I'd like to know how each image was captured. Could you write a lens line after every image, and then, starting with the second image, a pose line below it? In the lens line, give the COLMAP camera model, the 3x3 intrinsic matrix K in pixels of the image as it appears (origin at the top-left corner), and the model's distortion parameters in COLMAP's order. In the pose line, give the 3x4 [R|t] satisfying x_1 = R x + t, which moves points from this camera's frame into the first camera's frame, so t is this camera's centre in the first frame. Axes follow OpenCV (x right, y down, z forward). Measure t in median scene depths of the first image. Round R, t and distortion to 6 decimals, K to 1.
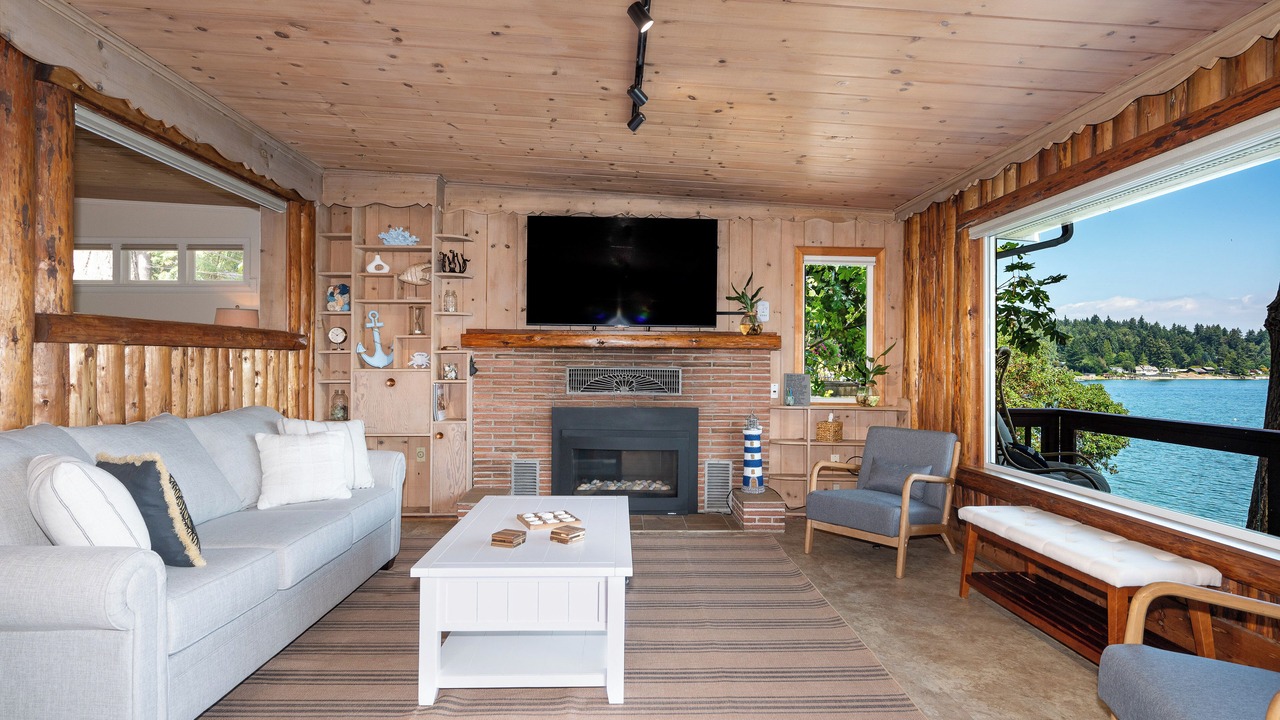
lens RADIAL K [[665.3, 0, 640.0], [0, 665.3, 360.0], [0, 0, 1]] dist [0.000450, -0.000037]
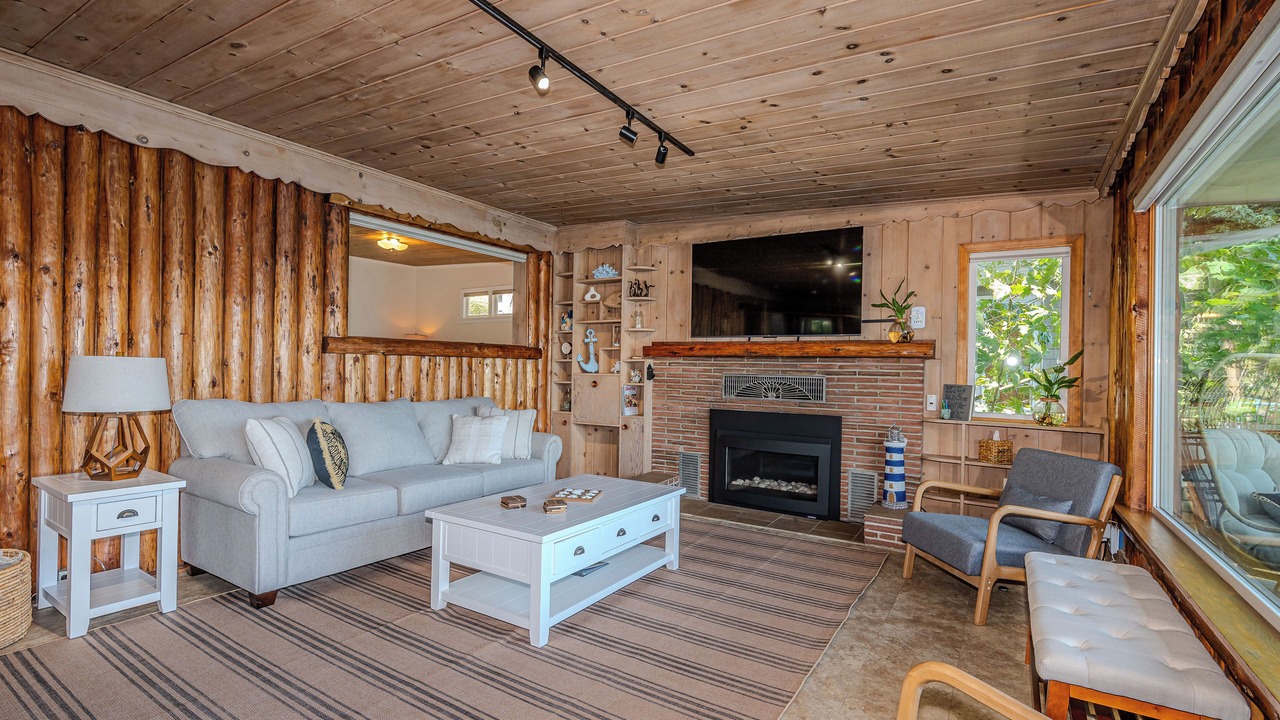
lens RADIAL K [[578.6, 0, 639.5], [0, 578.6, 371.5], [0, 0, 1]] dist [0.000340, 0.000056]
pose [[0.828494, 0.010547, -0.559899, 0.326600], [-0.009709, 0.999943, 0.004469, 0.003316], [0.559914, 0.001734, 0.828549, 0.105568]]
